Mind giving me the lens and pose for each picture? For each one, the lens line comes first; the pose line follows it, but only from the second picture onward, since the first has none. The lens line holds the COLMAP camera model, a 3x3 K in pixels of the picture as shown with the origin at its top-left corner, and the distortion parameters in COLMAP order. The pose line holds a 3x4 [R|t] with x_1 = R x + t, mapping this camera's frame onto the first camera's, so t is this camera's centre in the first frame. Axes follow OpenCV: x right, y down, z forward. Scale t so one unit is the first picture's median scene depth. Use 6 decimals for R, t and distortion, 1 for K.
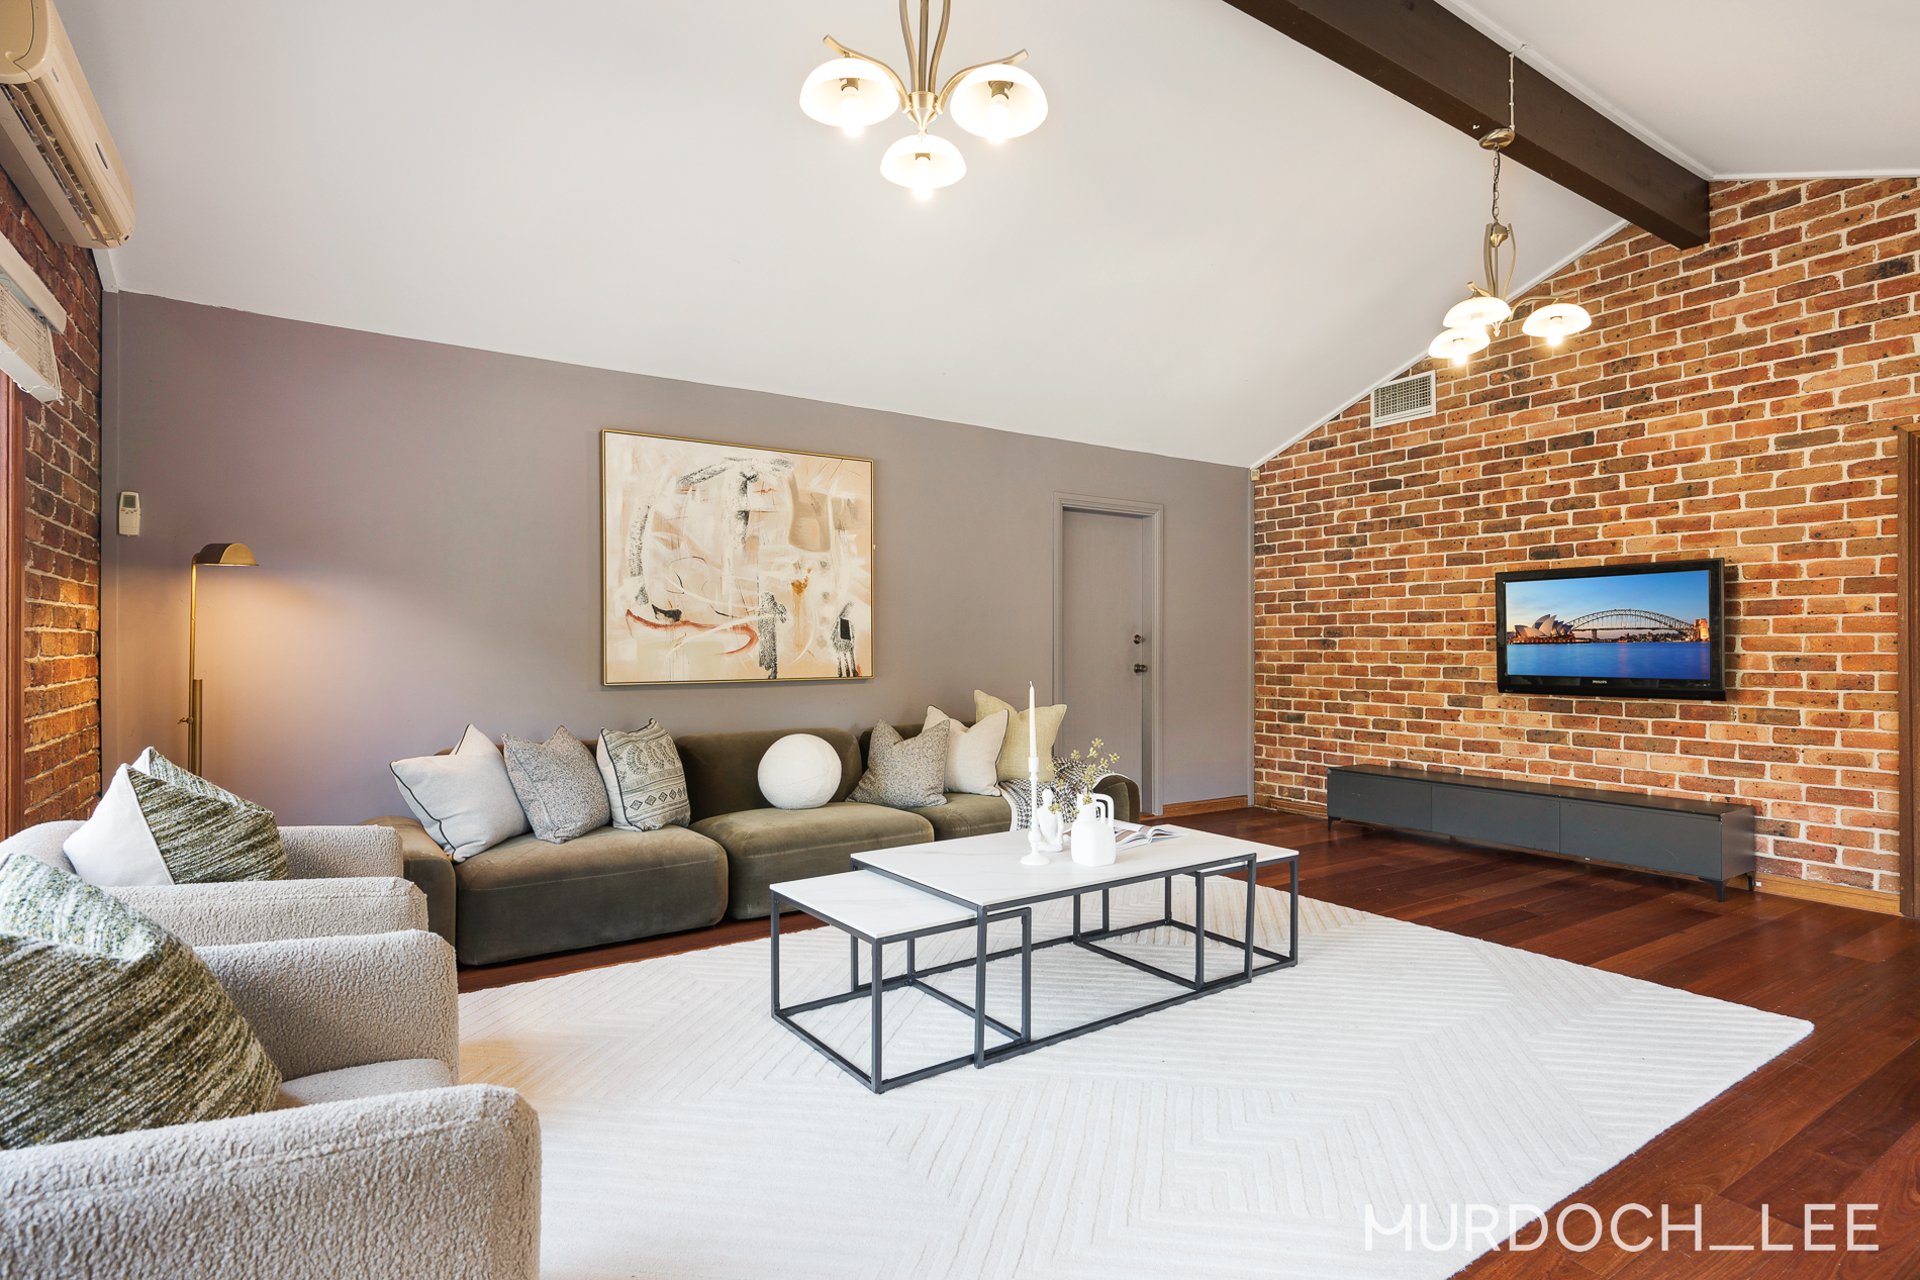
lens RADIAL K [[959.6, 0, 960.5], [0, 959.6, 631.3], [0, 0, 1]] dist [0.002343, 0.000092]
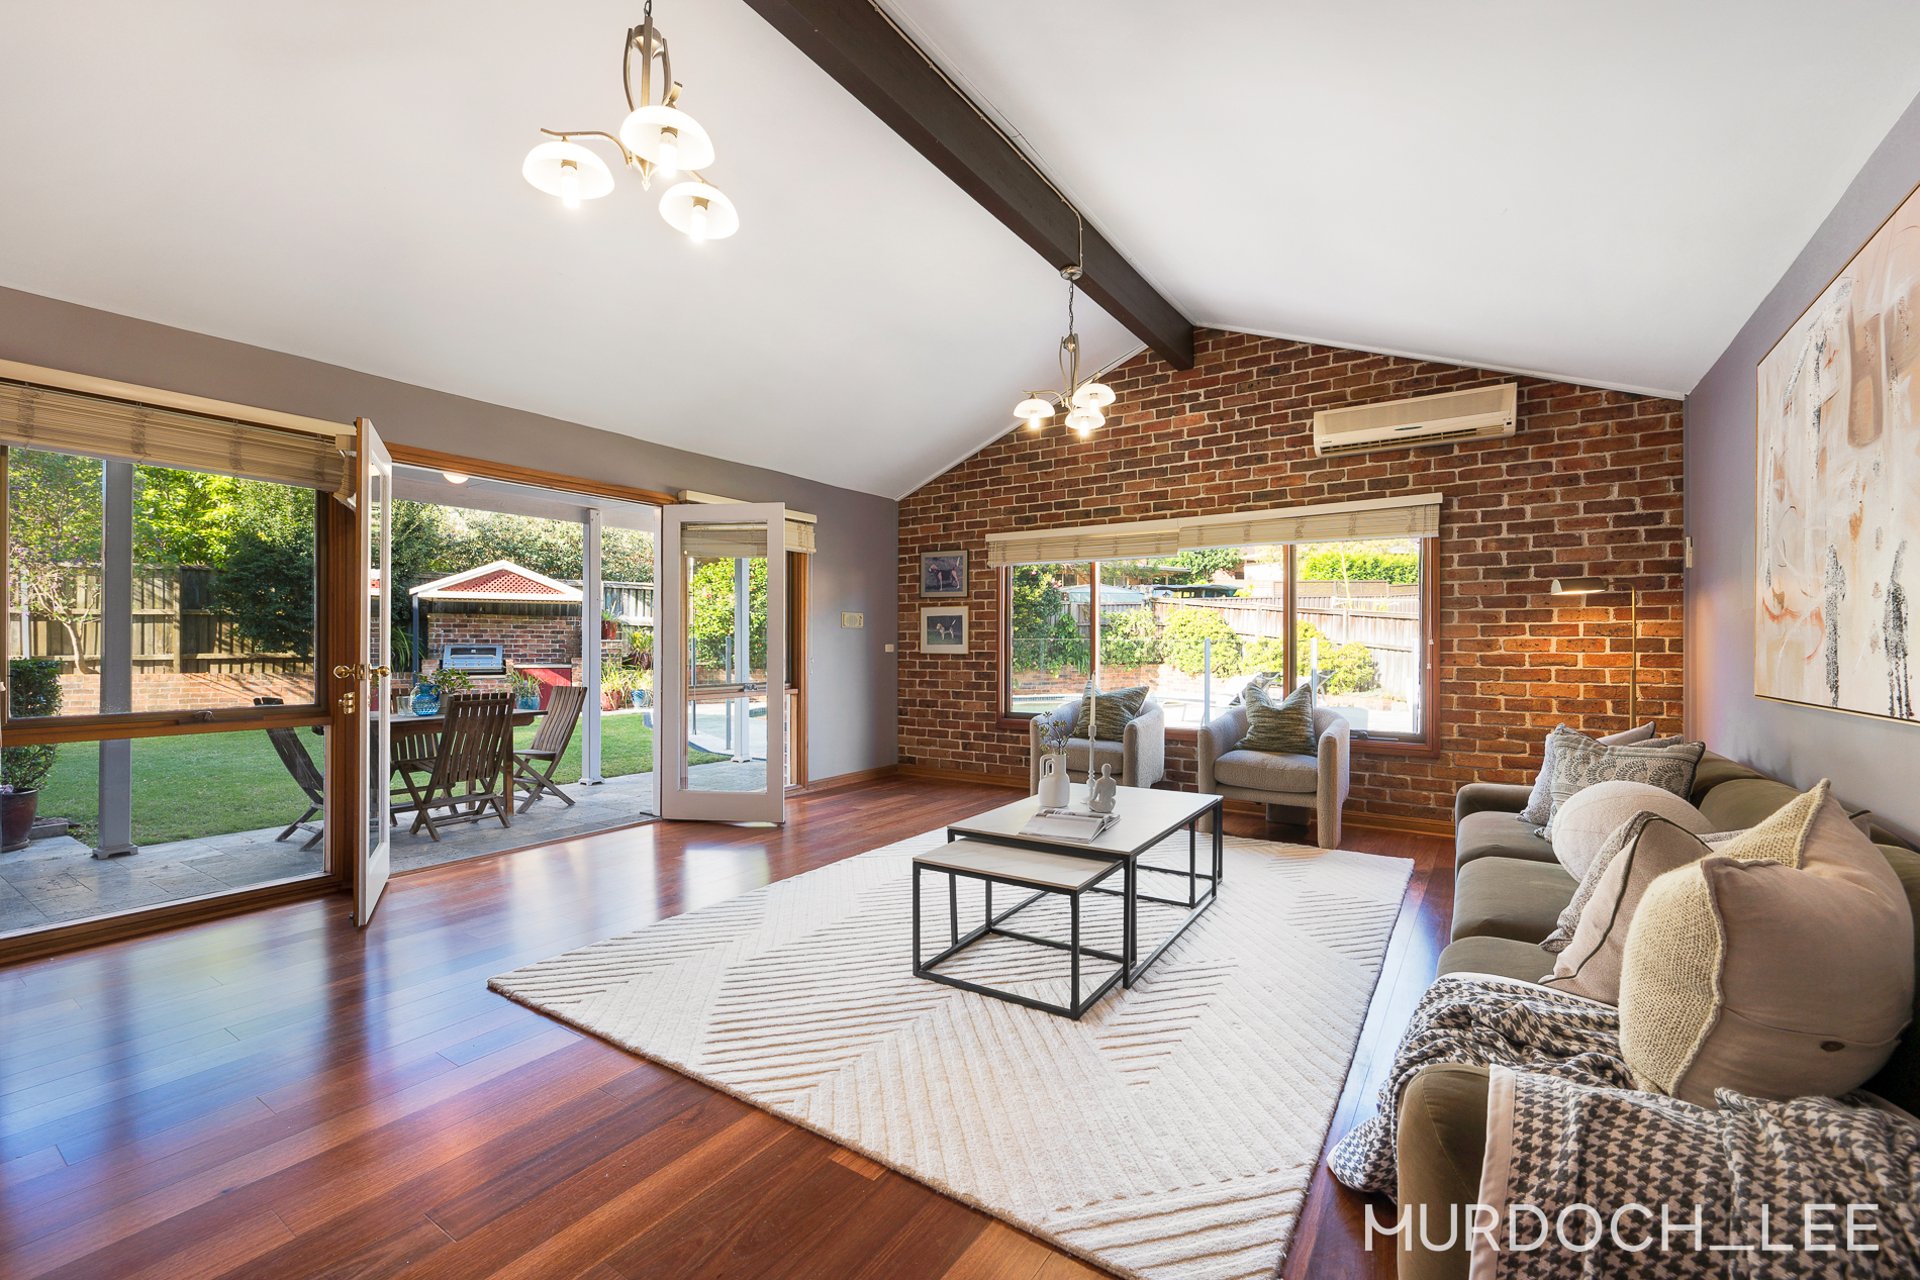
lens RADIAL K [[789.8, 0, 946.5], [0, 789.8, 642.0], [0, 0, 1]] dist [-0.001632, 0.000936]
pose [[-0.926156, -0.004211, -0.377116, 0.422122], [0.003259, 0.999811, -0.019166, 0.020175], [0.377125, -0.018980, -0.925968, 1.216070]]
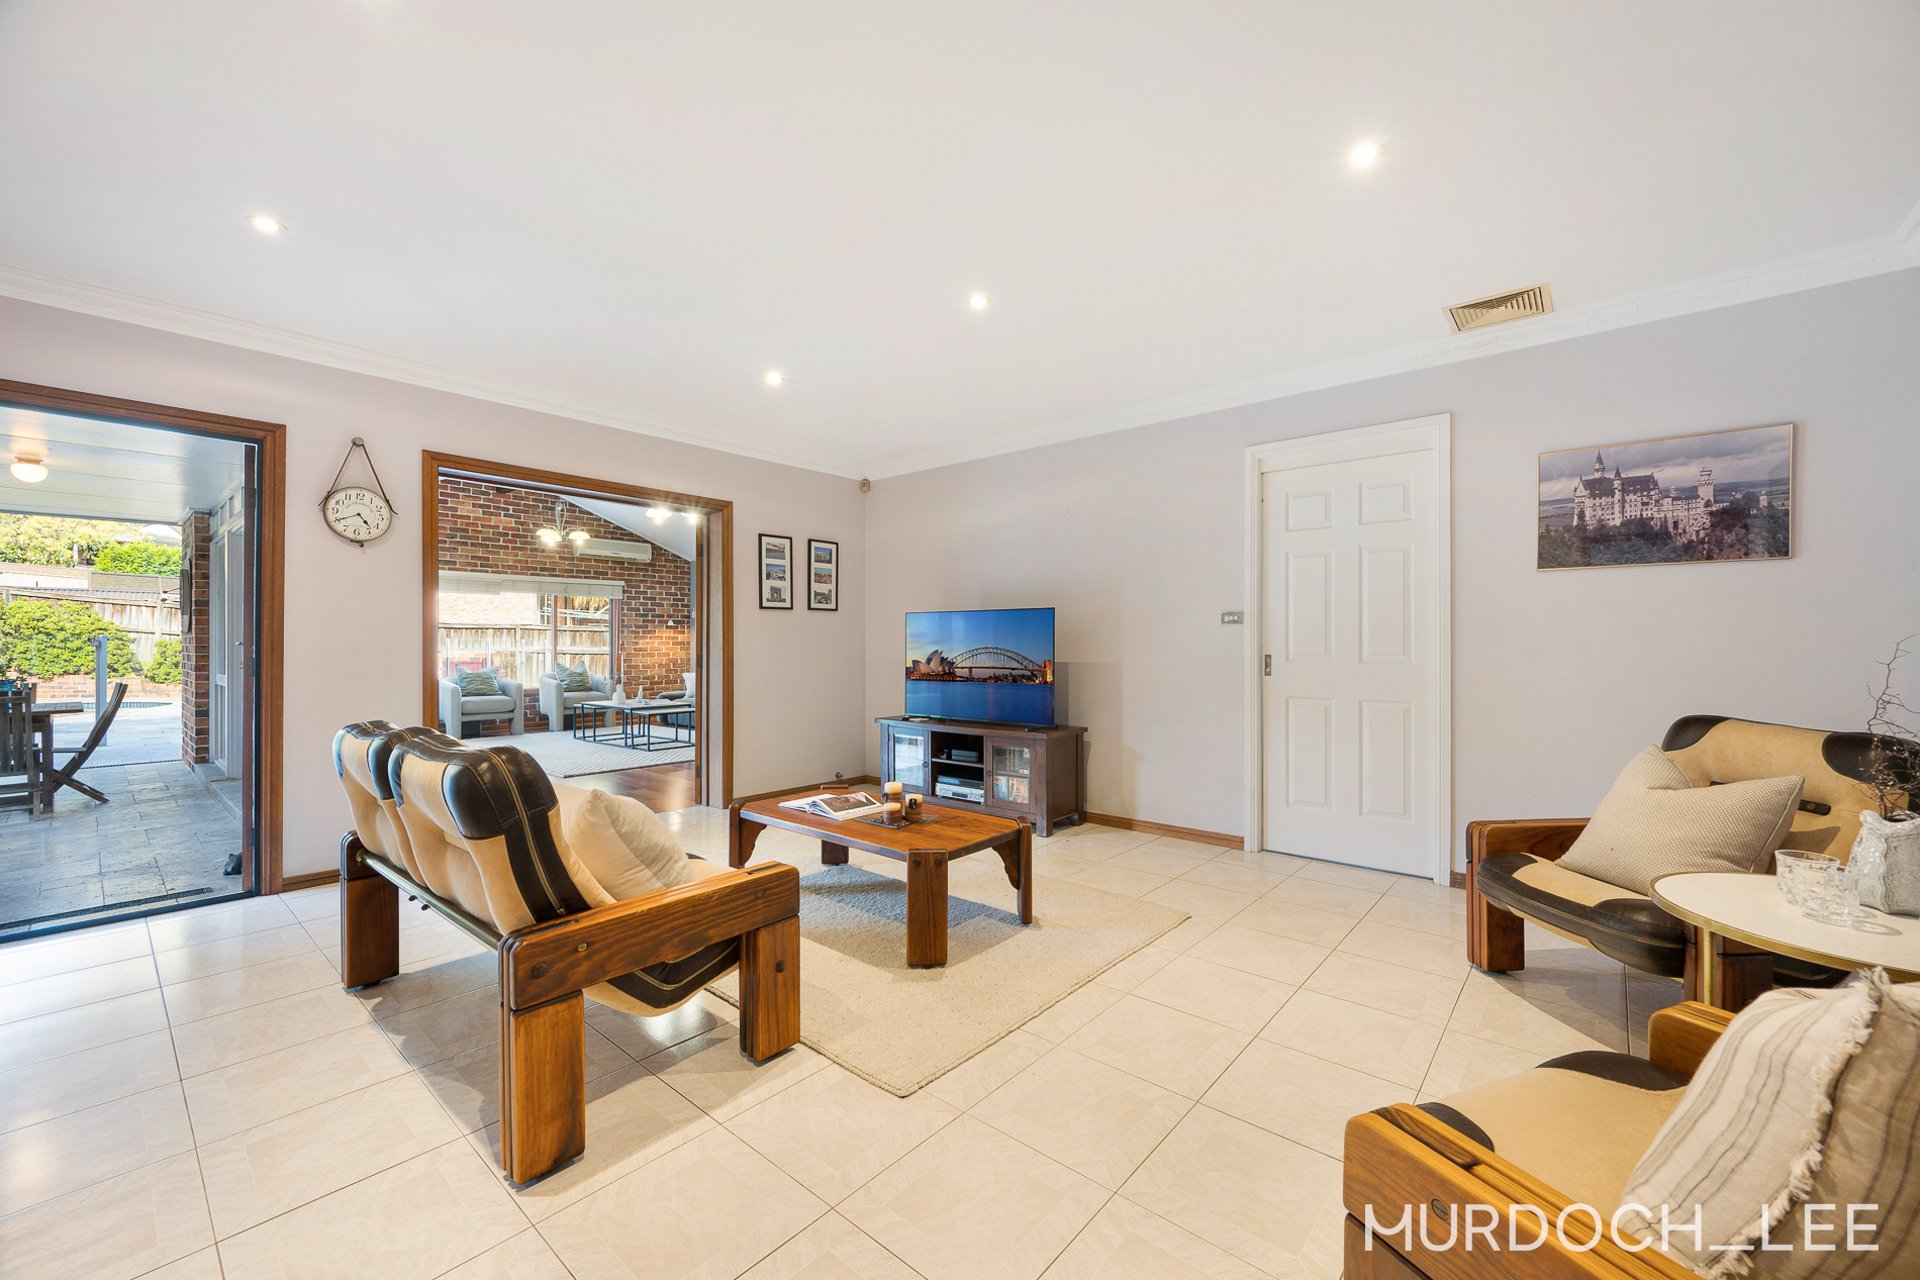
lens RADIAL K [[757.0, 0, 958.6], [0, 757.0, 639.7], [0, 0, 1]] dist [0.000110, -0.000770]
pose [[0.273943, -0.005152, -0.961732, 1.977397], [0.016408, 0.999865, -0.000682, 0.014011], [0.961606, -0.015593, 0.273991, 0.890400]]
